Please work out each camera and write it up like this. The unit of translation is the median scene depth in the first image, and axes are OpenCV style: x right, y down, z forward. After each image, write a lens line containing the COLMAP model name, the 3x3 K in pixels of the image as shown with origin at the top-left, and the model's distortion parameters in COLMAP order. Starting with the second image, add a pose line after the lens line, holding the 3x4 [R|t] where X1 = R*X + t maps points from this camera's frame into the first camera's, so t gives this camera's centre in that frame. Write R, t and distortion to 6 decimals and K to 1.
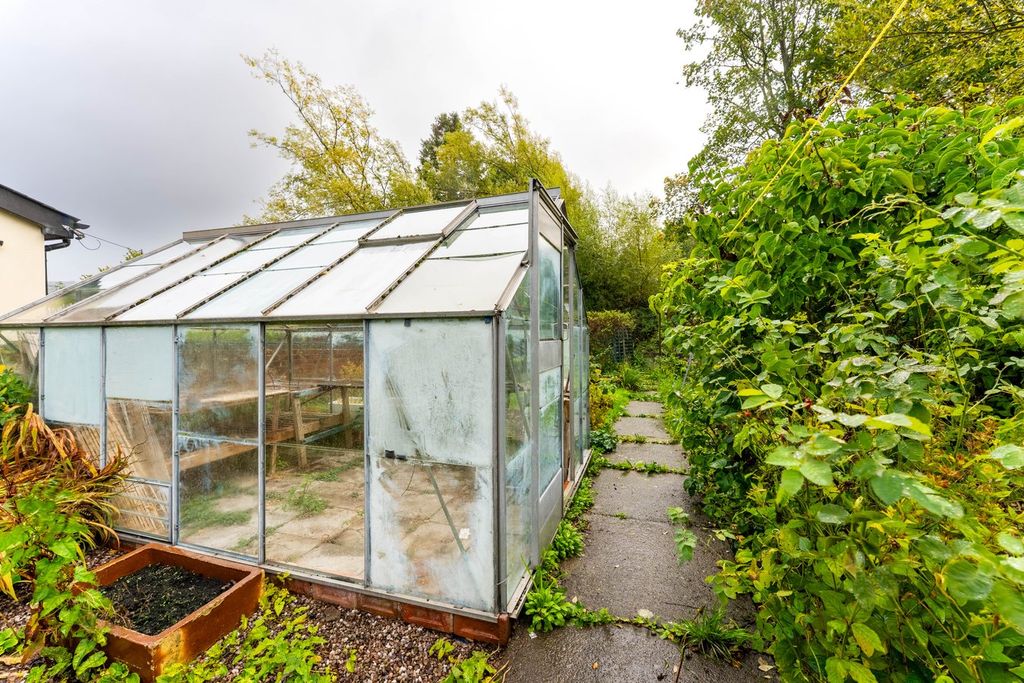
lens RADIAL K [[413.5, 0, 512.0], [0, 413.5, 341.5], [0, 0, 1]] dist [-0.001632, -0.000054]
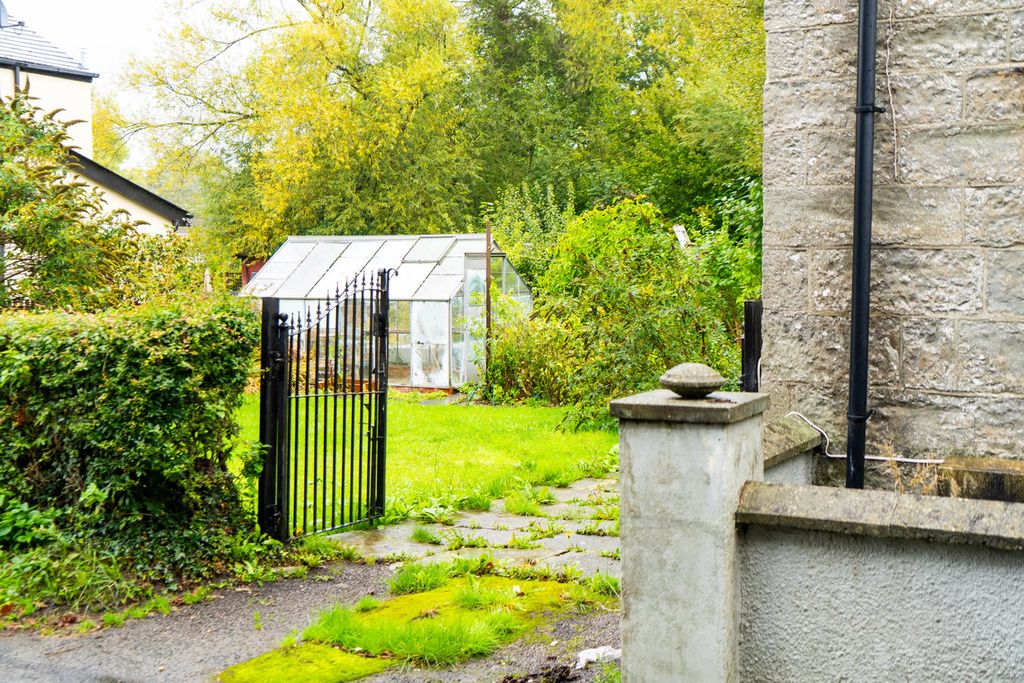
lens RADIAL K [[1399.9, 0, 512.0], [0, 1399.9, 341.5], [0, 0, 1]] dist [-0.010006, -0.008175]
pose [[0.986686, 0.012955, -0.162118, 1.604610], [-0.005830, 0.998999, 0.044354, -0.160358], [0.162530, -0.042818, 0.985774, -7.057304]]
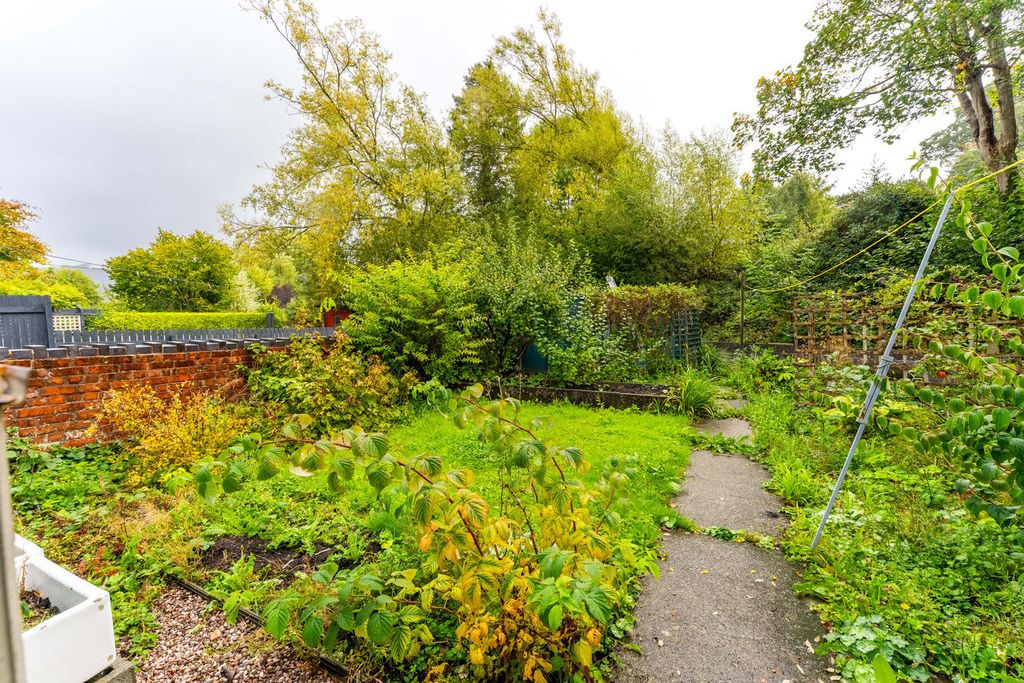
lens RADIAL K [[427.1, 0, 512.0], [0, 427.1, 341.5], [0, 0, 1]] dist [0.030141, -0.000023]
pose [[0.991787, 0.005189, -0.127799, 0.047333], [0.000716, 0.998936, 0.046116, -0.007530], [0.127902, -0.045828, 0.990727, 0.162606]]
